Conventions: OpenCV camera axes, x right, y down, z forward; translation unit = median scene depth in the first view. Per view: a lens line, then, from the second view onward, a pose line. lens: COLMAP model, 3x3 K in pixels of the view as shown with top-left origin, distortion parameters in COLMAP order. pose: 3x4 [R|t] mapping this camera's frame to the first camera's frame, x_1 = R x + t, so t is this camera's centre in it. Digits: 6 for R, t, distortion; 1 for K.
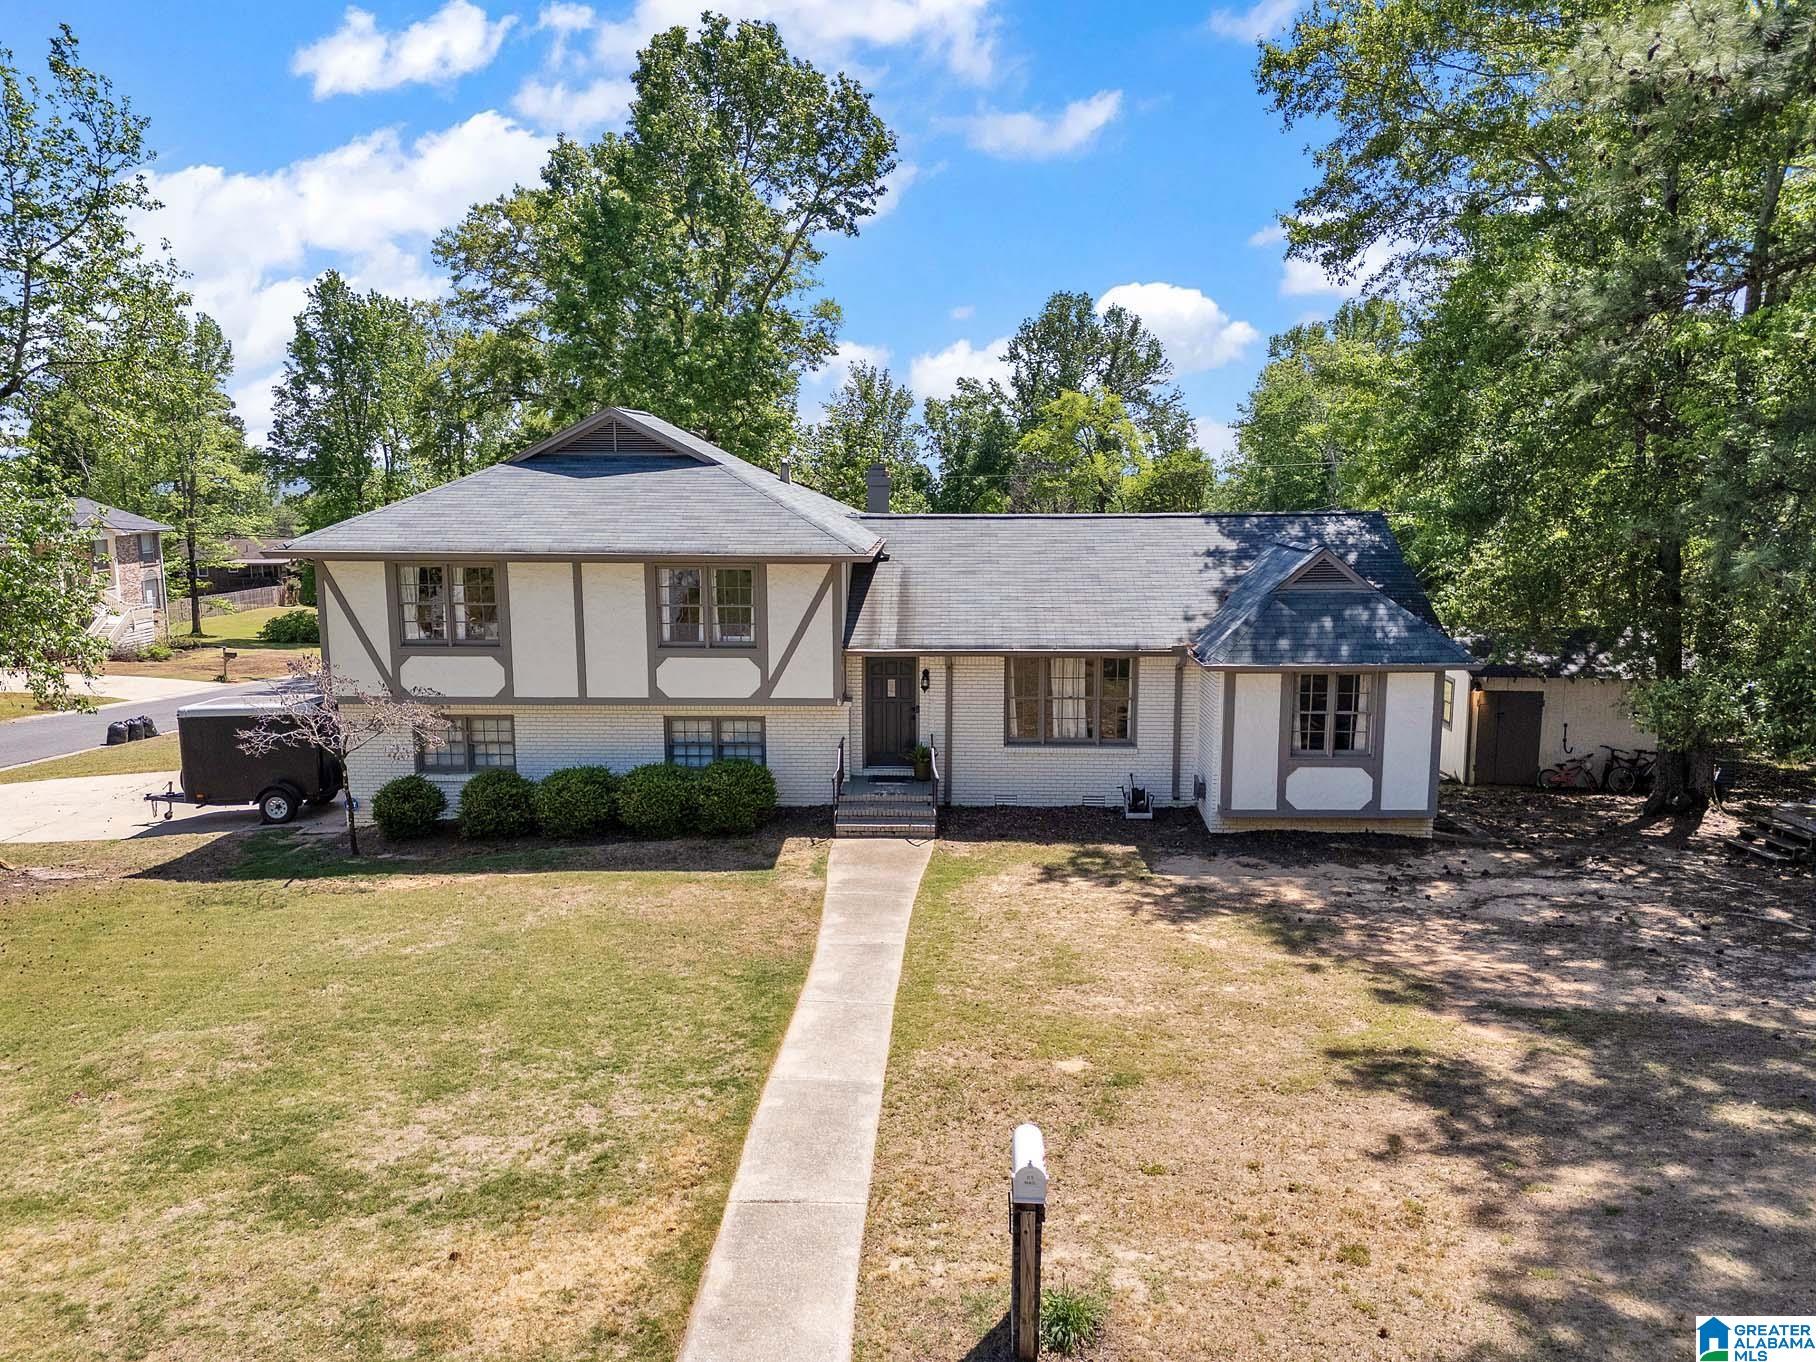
lens RADIAL K [[1328.4, 0, 900.2], [0, 1328.4, 688.5], [0, 0, 1]] dist [0.078494, -0.080331]
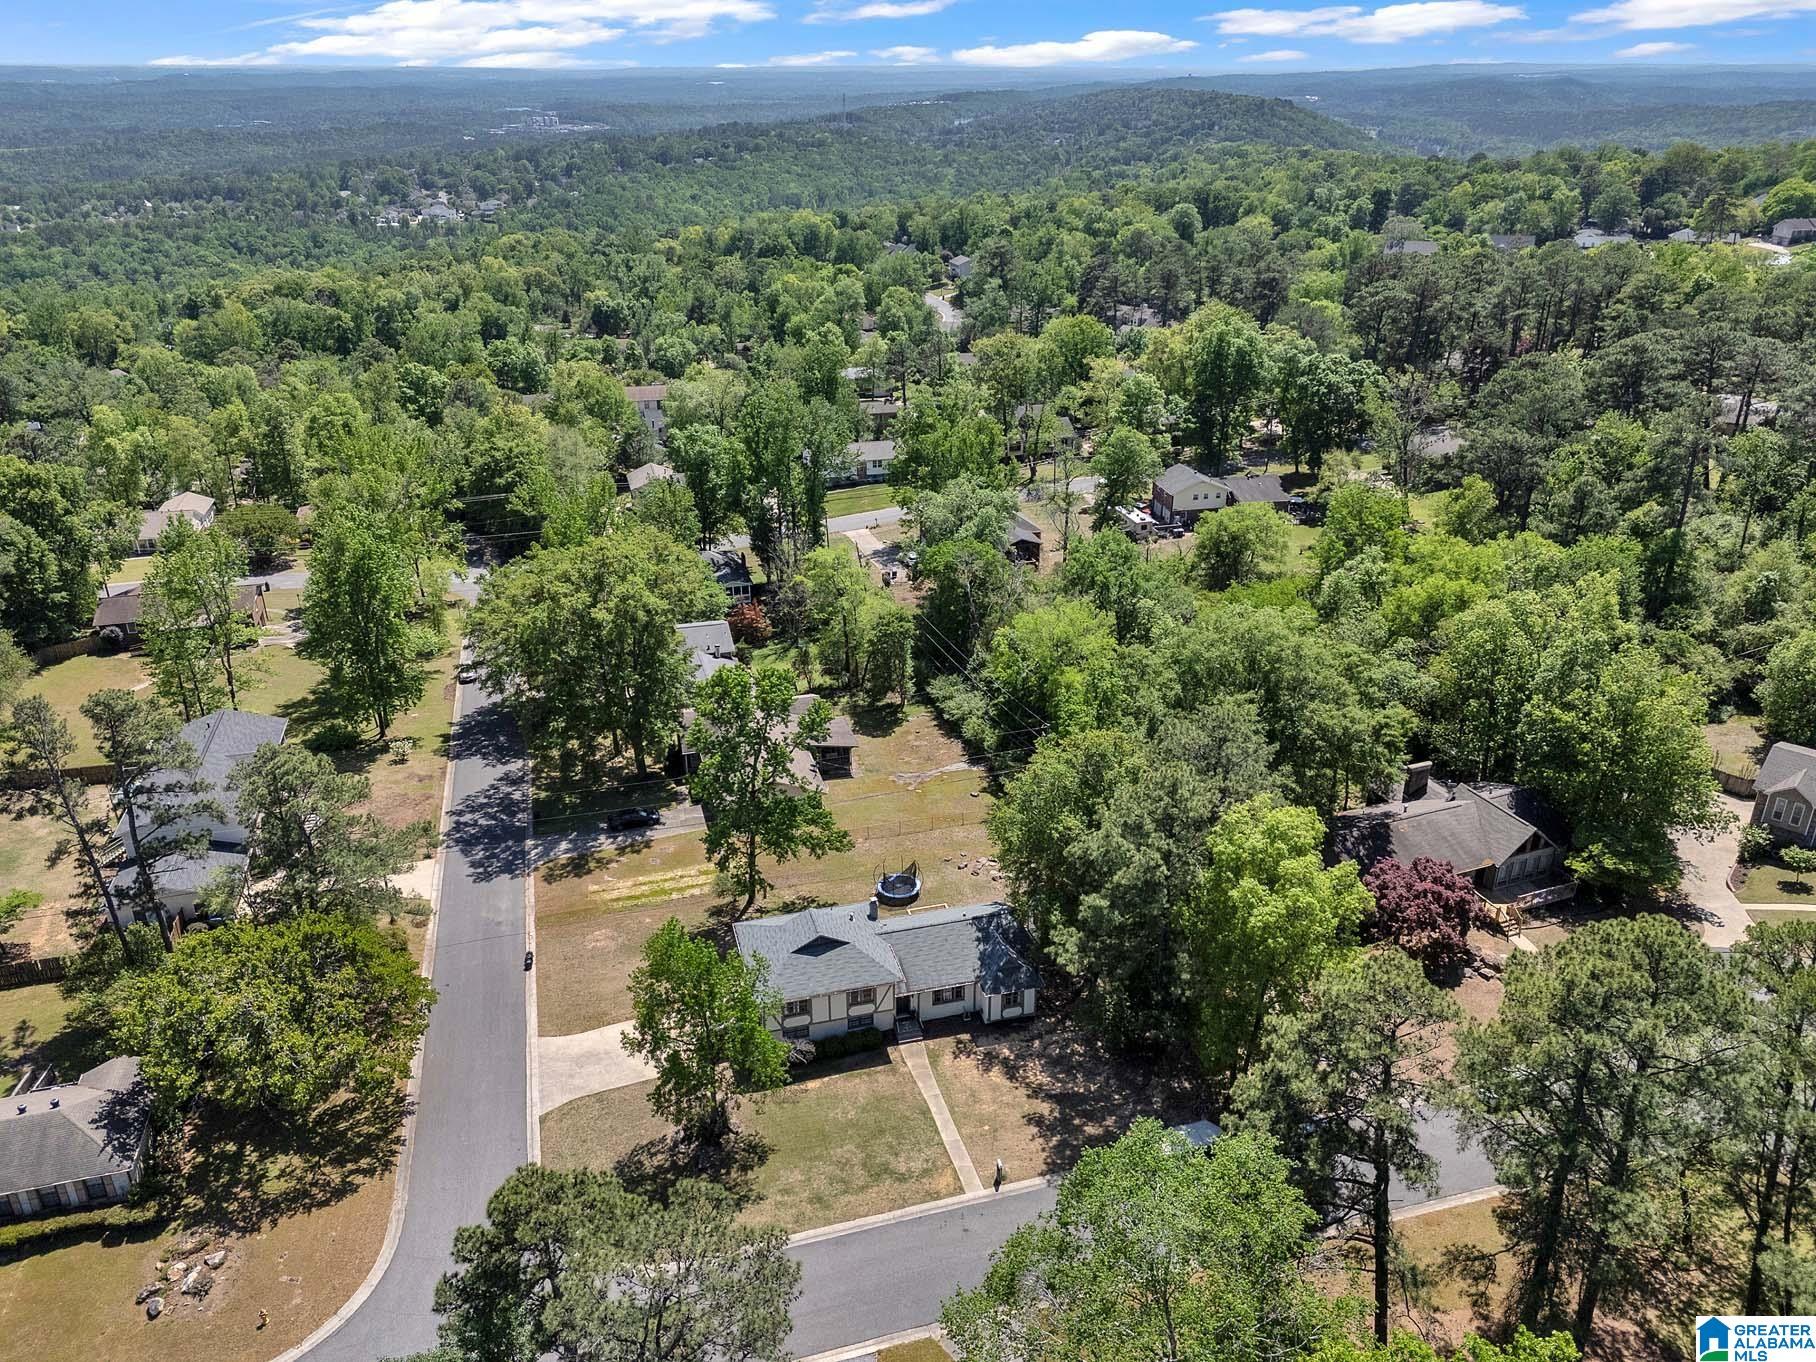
lens RADIAL K [[1327.3, 0, 899.0], [0, 1327.3, 682.6], [0, 0, 1]] dist [0.083256, -0.113149]
pose [[0.955513, -0.128605, 0.265435, -1.151527], [0.055202, 0.962008, 0.267383, -2.380180], [-0.289737, -0.240836, 0.926310, -2.923360]]
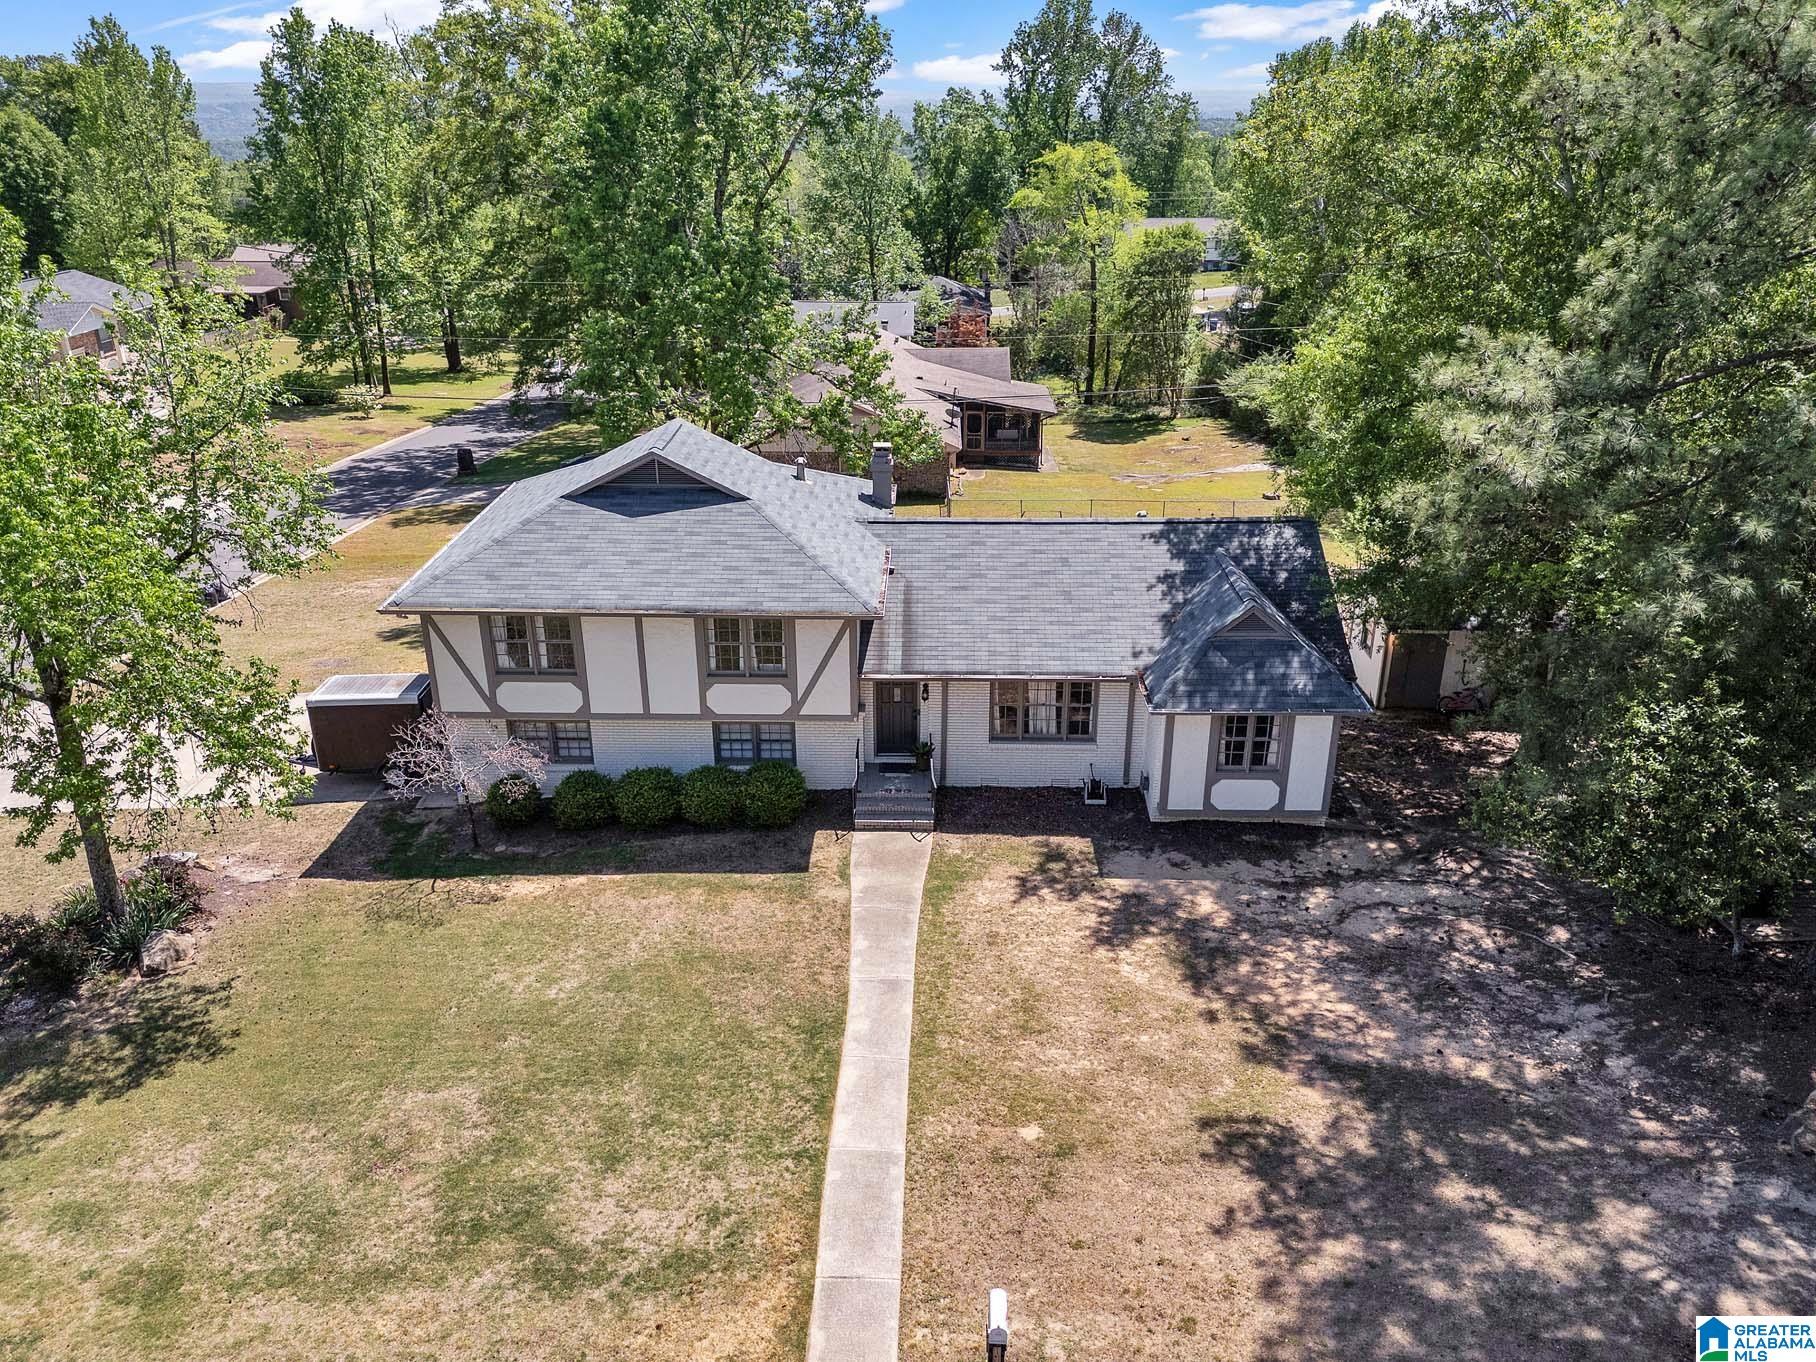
lens RADIAL K [[1327.3, 0, 899.0], [0, 1327.3, 682.6], [0, 0, 1]] dist [0.083256, -0.113149]
pose [[0.999943, -0.006606, 0.008372, -0.018975], [0.004345, 0.969291, 0.245878, -0.390515], [-0.009739, -0.245827, 0.969265, -0.222532]]
